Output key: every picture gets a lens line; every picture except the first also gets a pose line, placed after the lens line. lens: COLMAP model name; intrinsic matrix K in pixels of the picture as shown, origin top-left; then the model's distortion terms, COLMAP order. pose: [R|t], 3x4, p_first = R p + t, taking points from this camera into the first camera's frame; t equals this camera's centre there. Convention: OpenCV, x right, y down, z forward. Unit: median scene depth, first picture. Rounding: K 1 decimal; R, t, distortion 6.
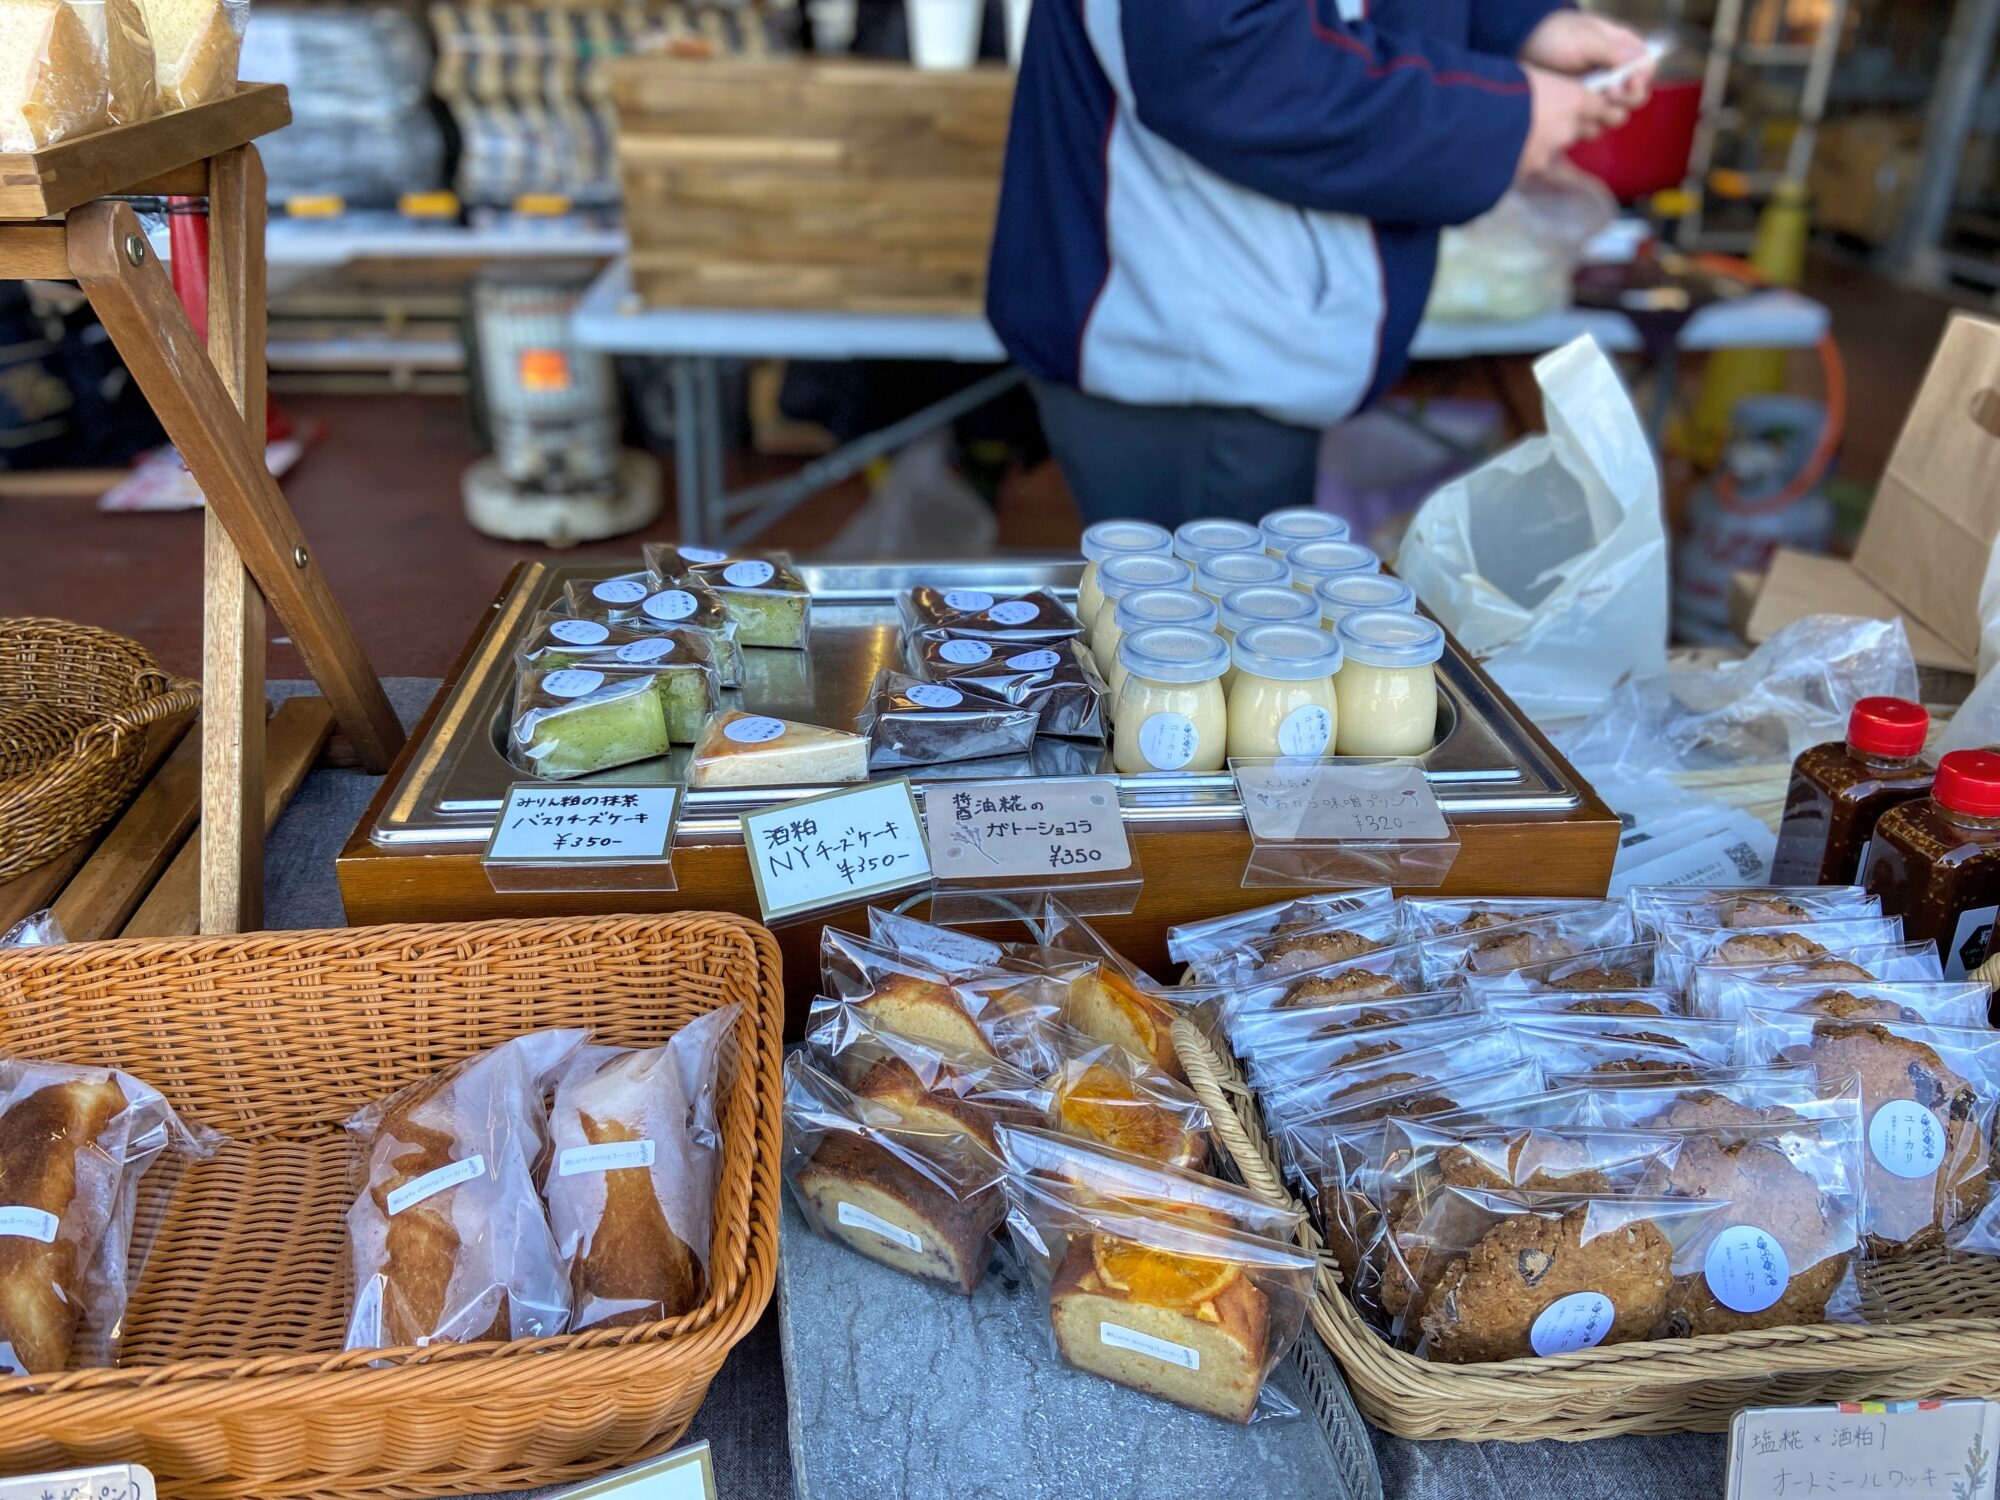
lens RADIAL K [[1509.1, 0, 1014.5], [0, 1509.1, 746.6], [0, 0, 1]] dist [0.063233, -0.039974]
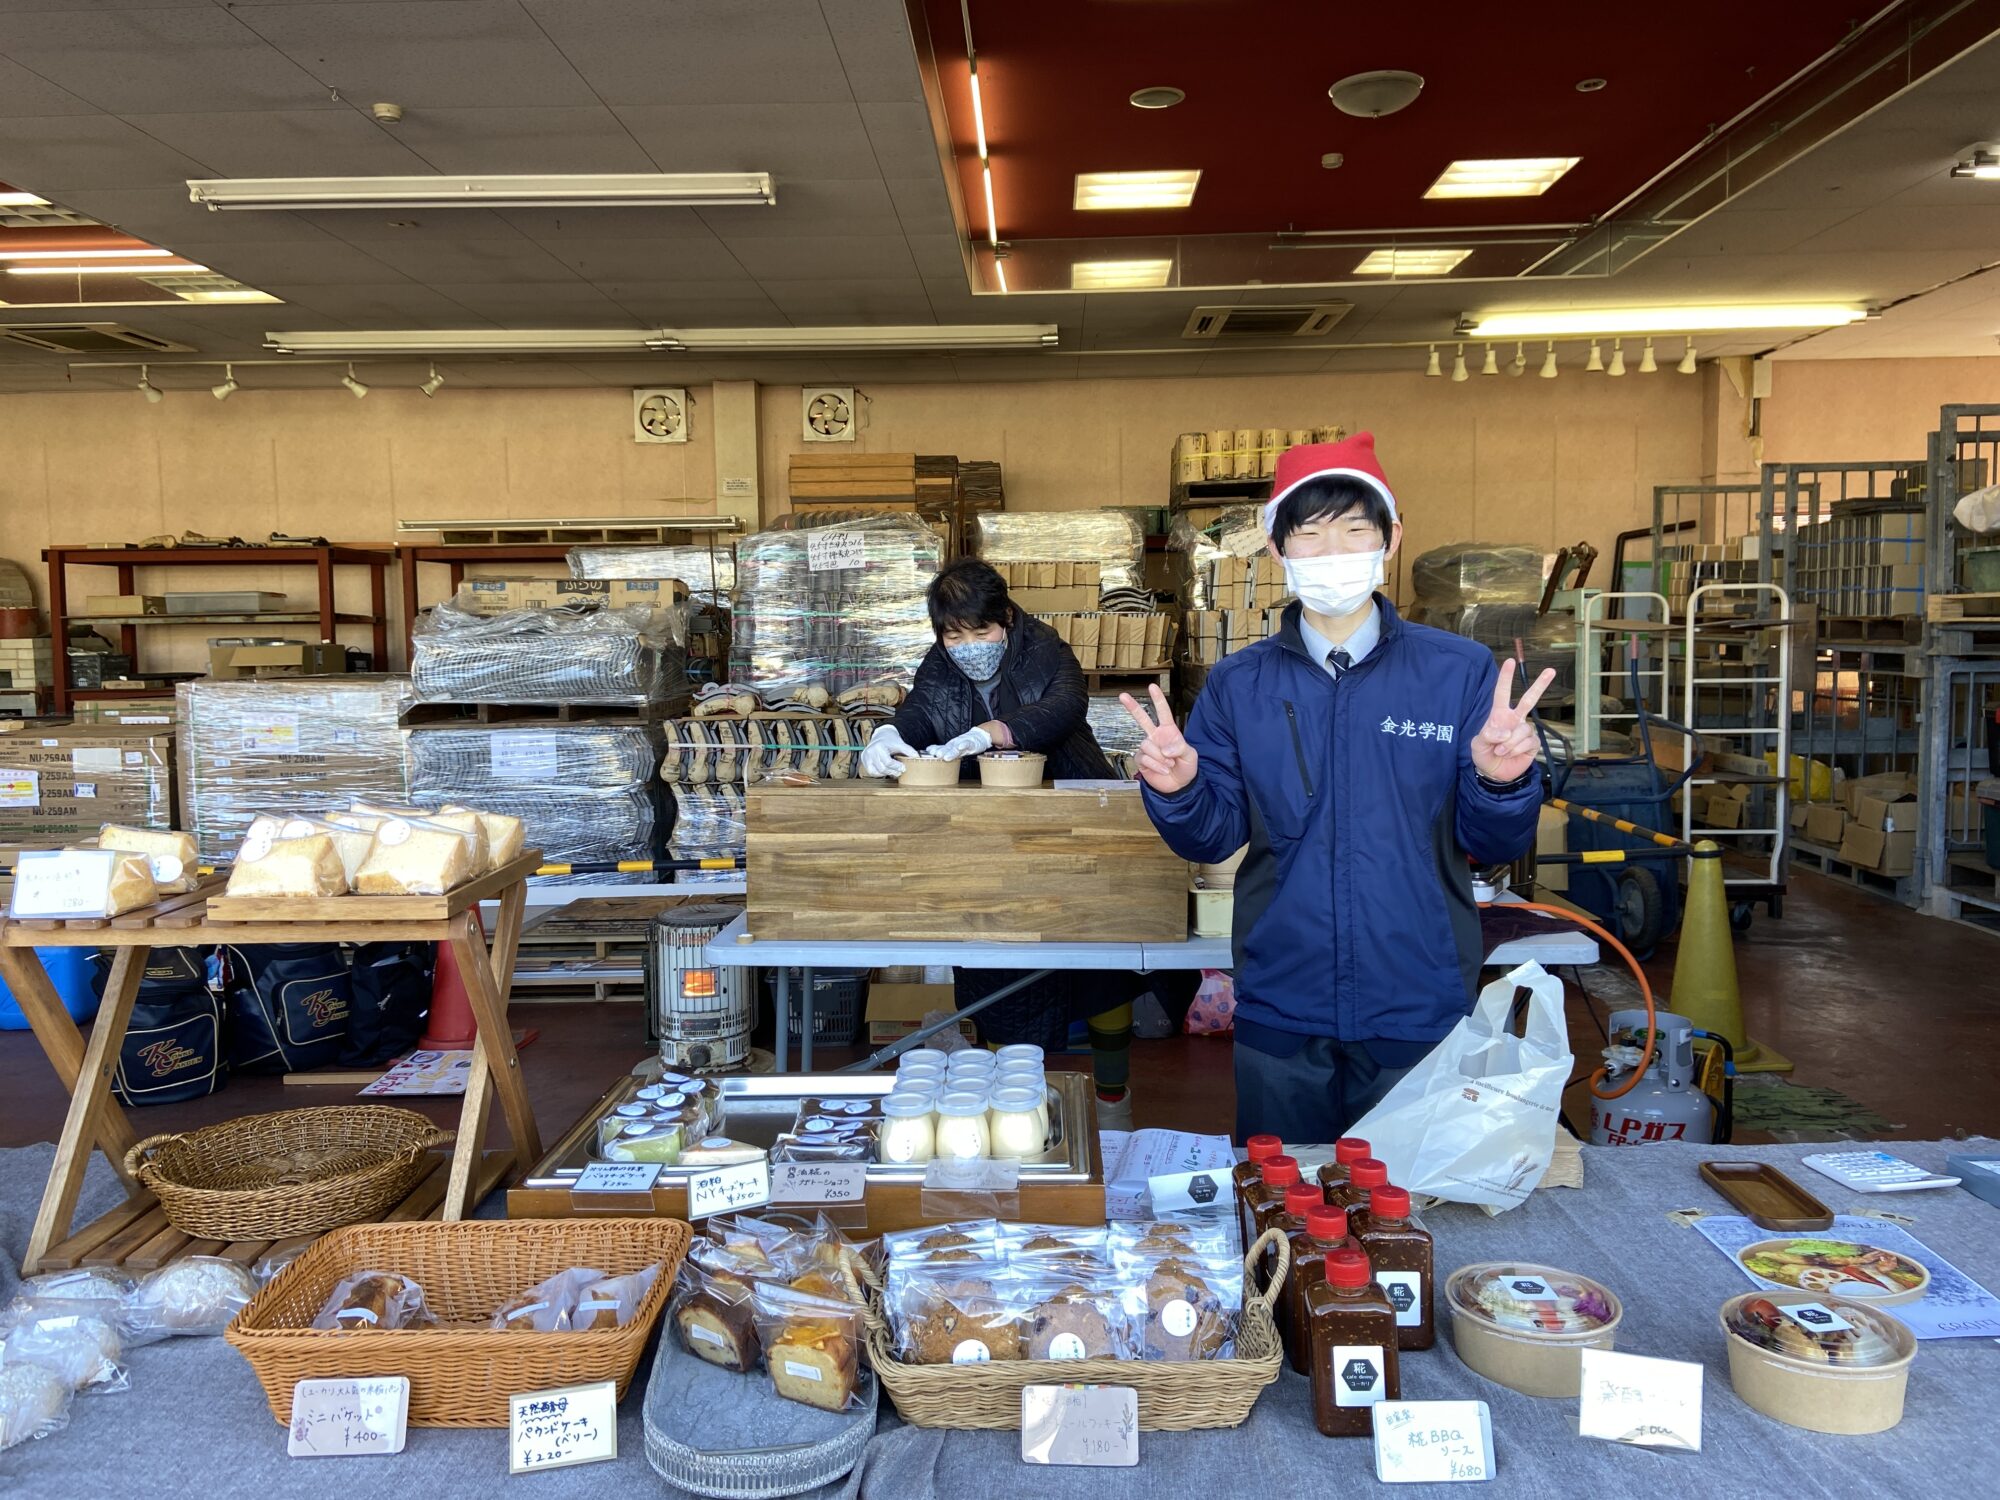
lens RADIAL K [[1509.1, 0, 997.9], [0, 1509.1, 742.8], [0, 0, 1]] dist [0.063233, -0.039974]
pose [[0.991926, -0.024511, -0.124426, 0.540569], [-0.026419, 0.919679, -0.391782, 0.315923], [0.124035, 0.391906, 0.911606, -1.157123]]
